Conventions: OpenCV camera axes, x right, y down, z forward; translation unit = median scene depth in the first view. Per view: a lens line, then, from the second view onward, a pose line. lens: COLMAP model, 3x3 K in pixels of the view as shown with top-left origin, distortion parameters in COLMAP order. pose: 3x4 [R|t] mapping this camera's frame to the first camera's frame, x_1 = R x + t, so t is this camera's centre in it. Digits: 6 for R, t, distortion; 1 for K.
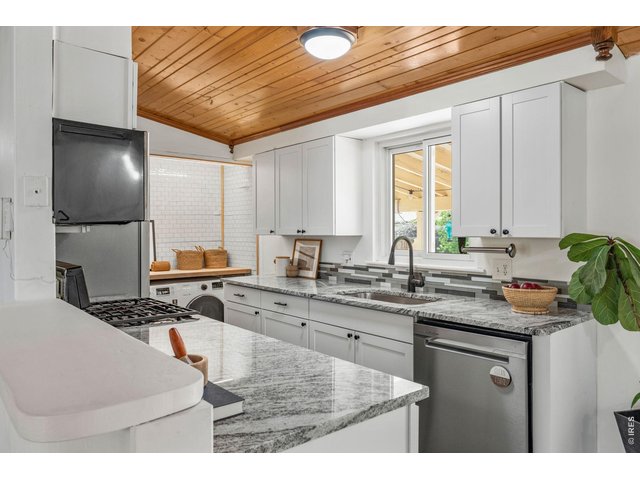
lens RADIAL K [[455.2, 0, 317.0], [0, 455.2, 232.6], [0, 0, 1]] dist [0.000494, 0.013743]
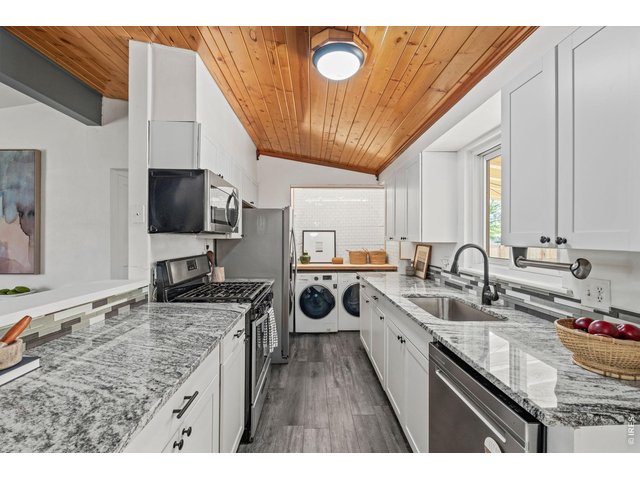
lens RADIAL K [[284.0, 0, 320.1], [0, 284.0, 238.0], [0, 0, 1]] dist [0.000807, -0.001253]
pose [[0.780721, 0.003229, -0.624872, 0.295776], [-0.003871, 0.999992, 0.000331, -0.003337], [0.624868, 0.002161, 0.780727, 0.327296]]
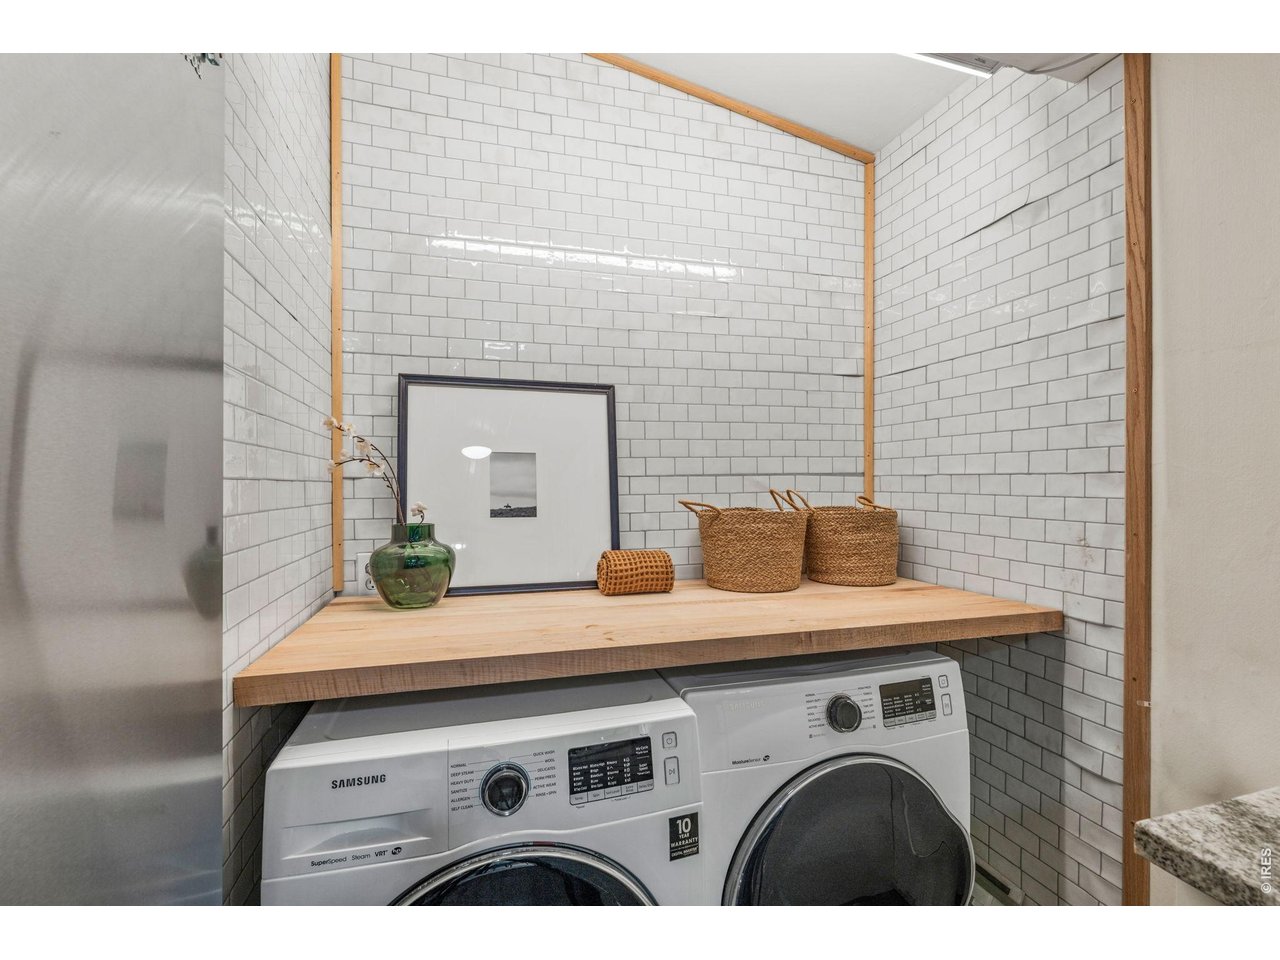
lens RADIAL K [[567.9, 0, 639.4], [0, 567.9, 486.2], [0, 0, 1]] dist [0.000807, -0.001253]
pose [[0.915056, 0.008931, -0.403227, -0.323185], [-0.006352, 0.999950, 0.007733, 0.038839], [0.403276, -0.004514, 0.915067, 1.063734]]
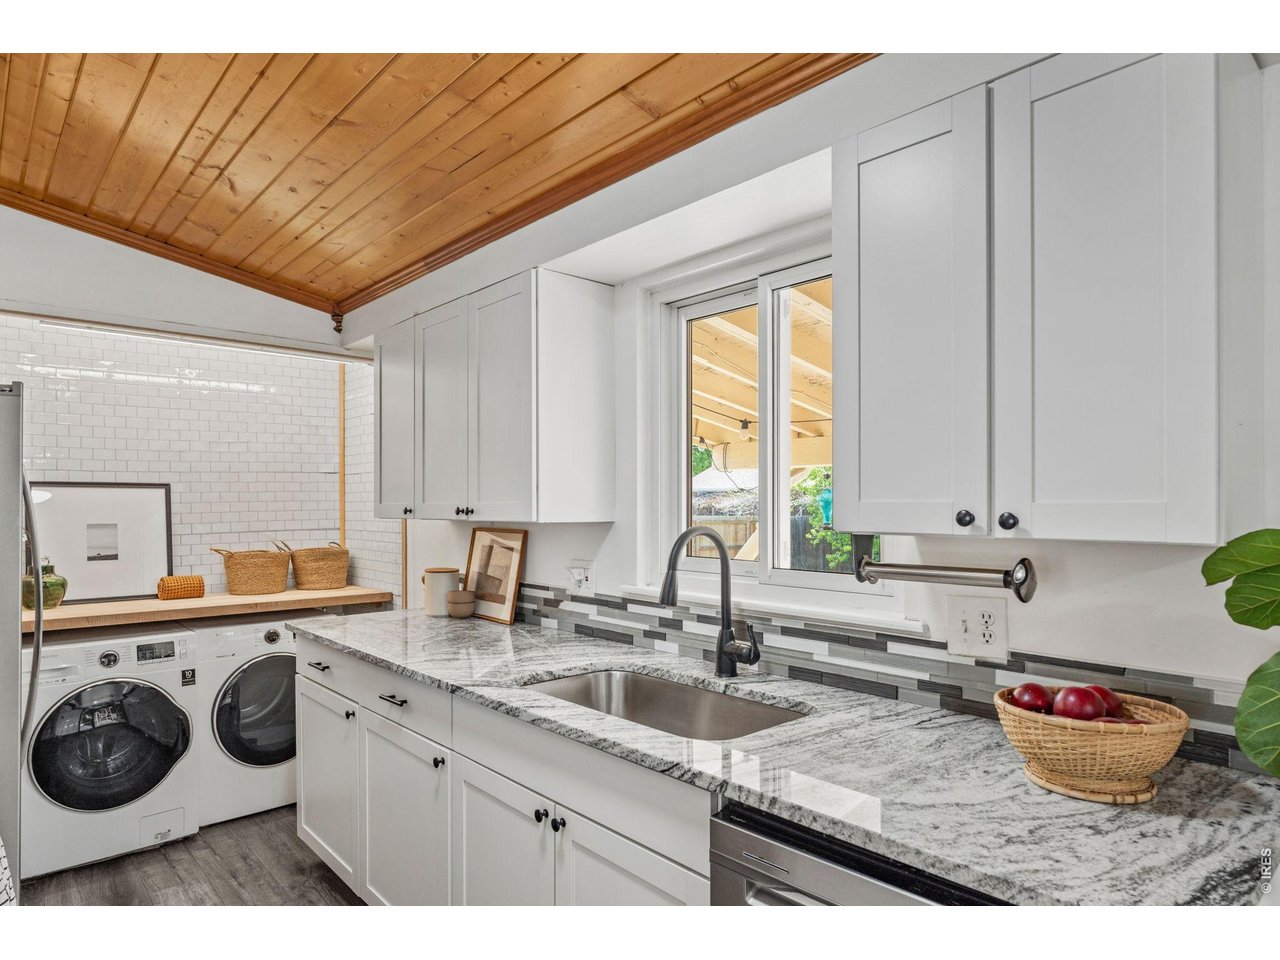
lens RADIAL K [[748.9, 0, 635.0], [0, 748.9, 504.1], [0, 0, 1]] dist [0.000426, -0.004724]
pose [[0.999507, 0.001279, 0.031356, 0.109845], [-0.001179, 0.999994, -0.003194, -0.008029], [-0.031360, 0.003156, 0.999503, 0.375396]]
